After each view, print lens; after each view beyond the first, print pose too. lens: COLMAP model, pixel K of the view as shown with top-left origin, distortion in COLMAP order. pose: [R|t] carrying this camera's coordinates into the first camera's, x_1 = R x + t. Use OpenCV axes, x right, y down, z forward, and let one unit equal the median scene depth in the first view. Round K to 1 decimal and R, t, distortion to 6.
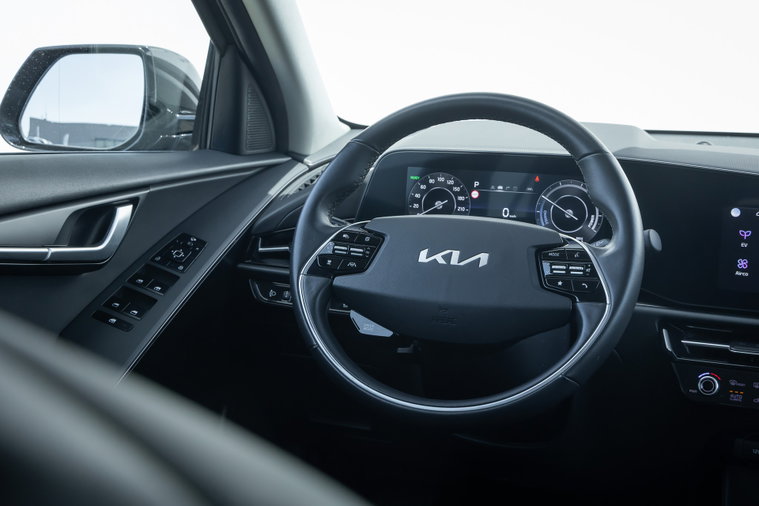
lens RADIAL K [[1017.8, 0, 392.1], [0, 1017.8, 252.3], [0, 0, 1]] dist [0.004817, 0.024724]
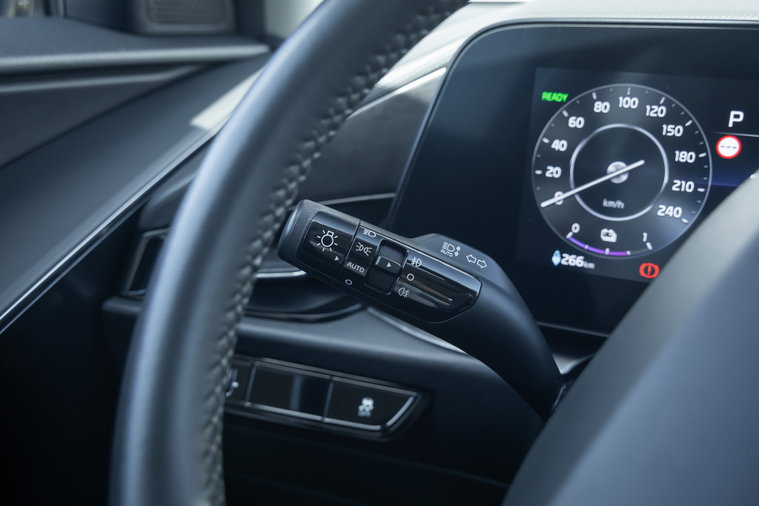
lens RADIAL K [[862.3, 0, 379.5], [0, 862.3, 253.0], [0, 0, 1]] dist [0.032277, 0.032108]
pose [[0.995311, 0.037394, -0.089211, -0.011878], [-0.027543, 0.993638, 0.109200, -0.051294], [0.092727, -0.106230, 0.990009, 0.704825]]
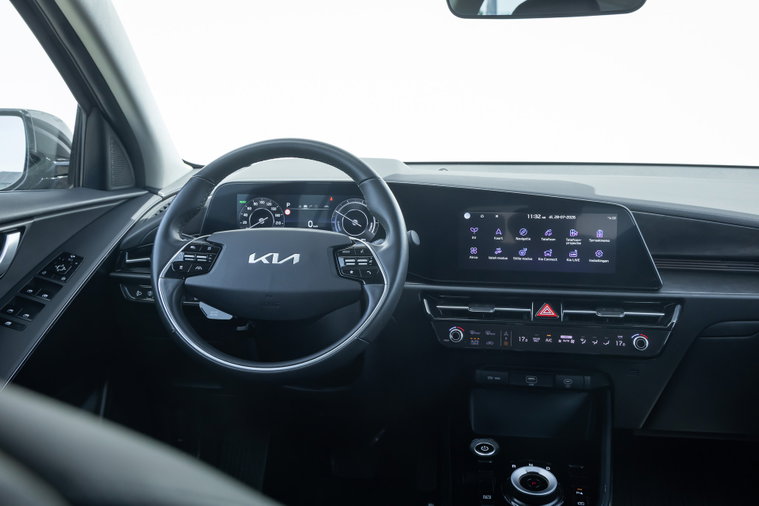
lens RADIAL K [[715.3, 0, 379.5], [0, 715.3, 253.0], [0, 0, 1]] dist [0.016069, -0.007371]
pose [[0.977662, -0.058331, 0.201929, 0.003897], [0.058410, 0.998277, 0.005577, 0.000888], [-0.201906, 0.006342, 0.979384, 0.019843]]
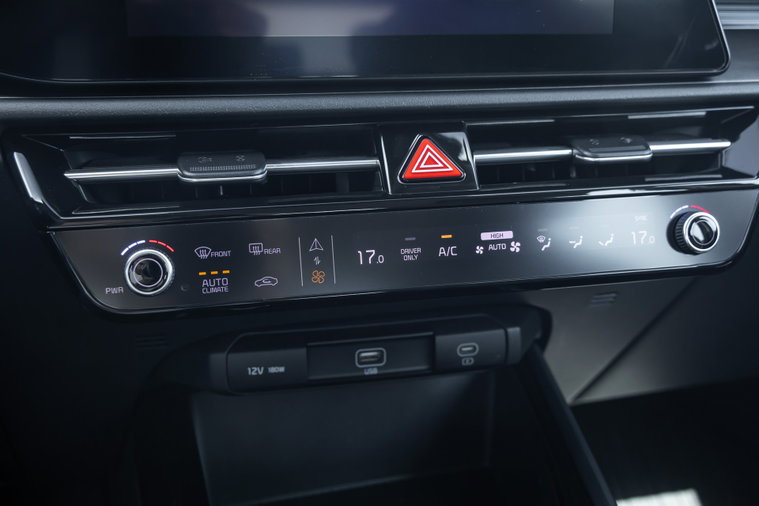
lens RADIAL K [[862.3, 0, 379.5], [0, 862.3, 253.0], [0, 0, 1]] dist [0.032277, 0.032108]
pose [[0.796772, -0.206054, 0.568063, 0.173153], [0.096849, 0.971459, 0.216535, 0.052187], [-0.596468, -0.117513, 0.793988, 0.617194]]
